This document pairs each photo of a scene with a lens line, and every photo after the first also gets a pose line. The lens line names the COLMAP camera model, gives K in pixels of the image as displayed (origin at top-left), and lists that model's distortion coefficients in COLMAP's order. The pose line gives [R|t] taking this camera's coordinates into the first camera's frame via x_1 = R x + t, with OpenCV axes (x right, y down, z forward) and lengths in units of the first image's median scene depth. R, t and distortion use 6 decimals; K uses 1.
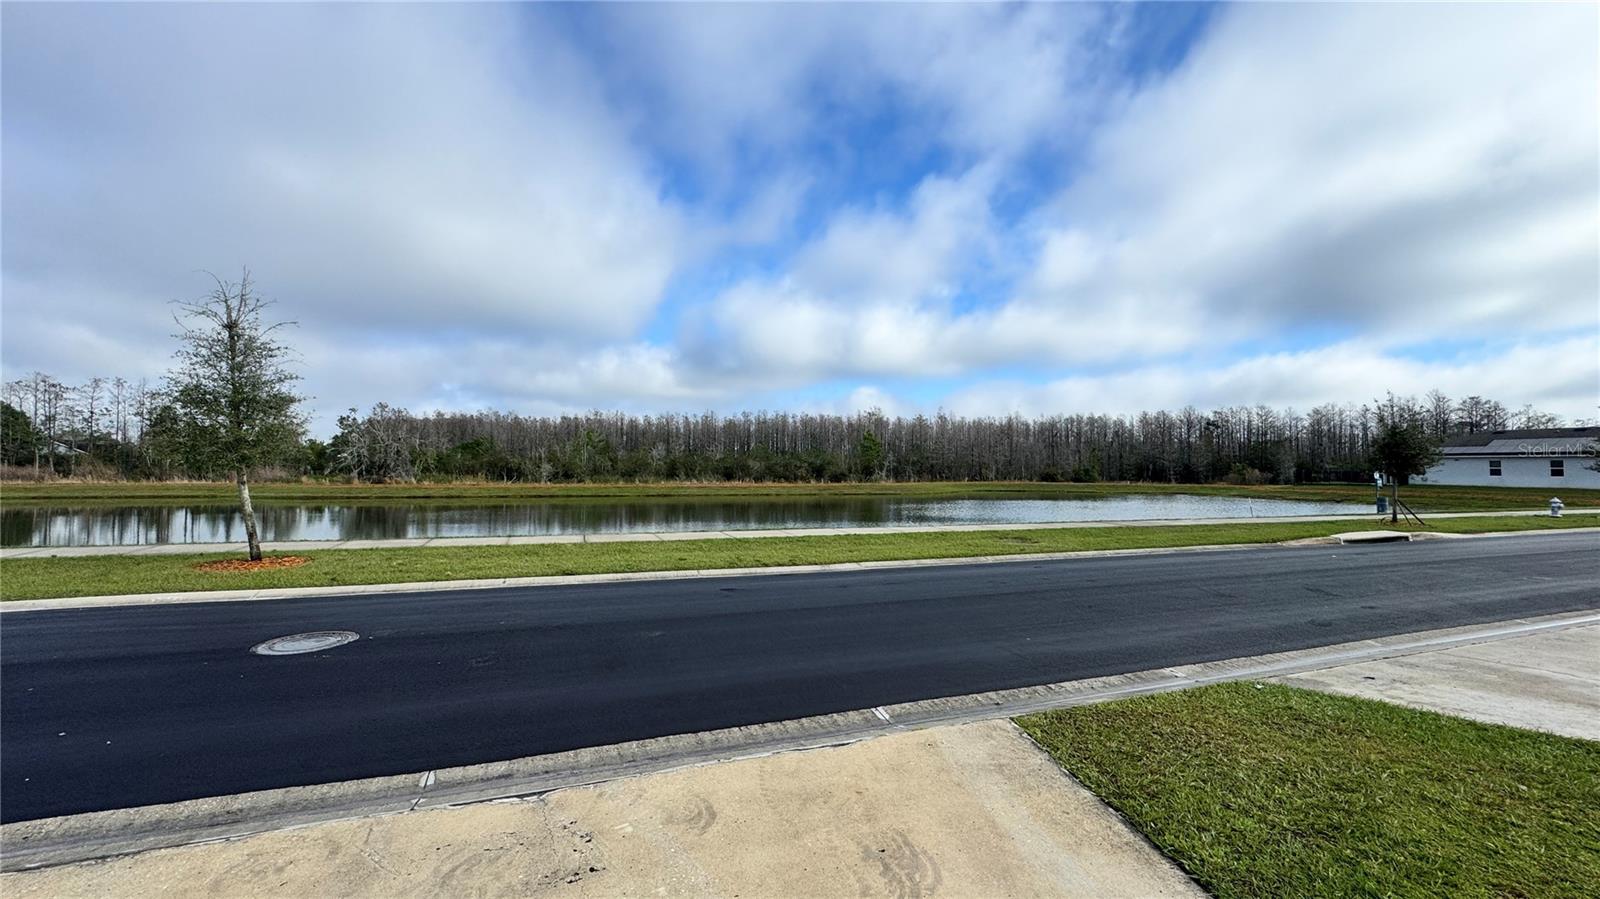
lens RADIAL K [[638.7, 0, 807.8], [0, 638.7, 455.6], [0, 0, 1]] dist [-0.006559, 0.001028]
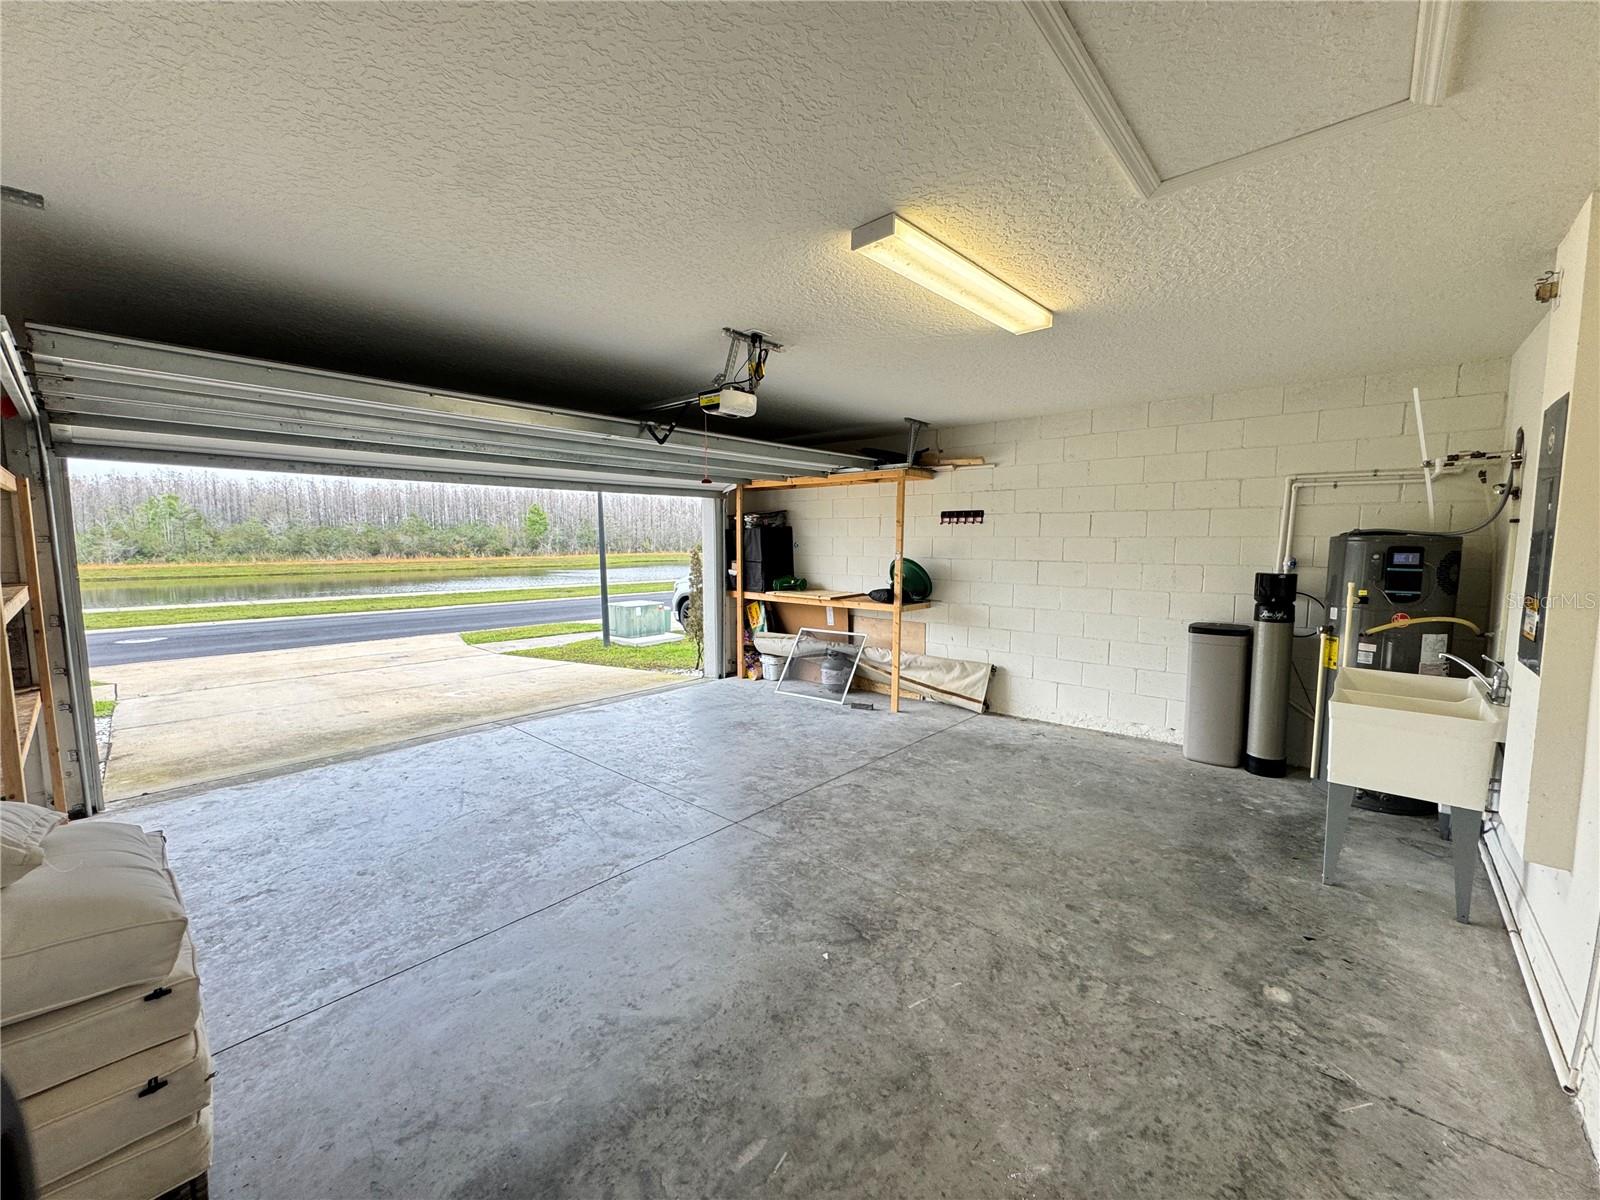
lens RADIAL K [[636.8, 0, 805.5], [0, 636.8, 602.8], [0, 0, 1]] dist [-0.001205, -0.000110]
pose [[0.893592, -0.050809, 0.445996, 0.026451], [-0.003586, 0.992733, 0.120280, -0.009889], [-0.448866, -0.109081, 0.886916, -0.156542]]
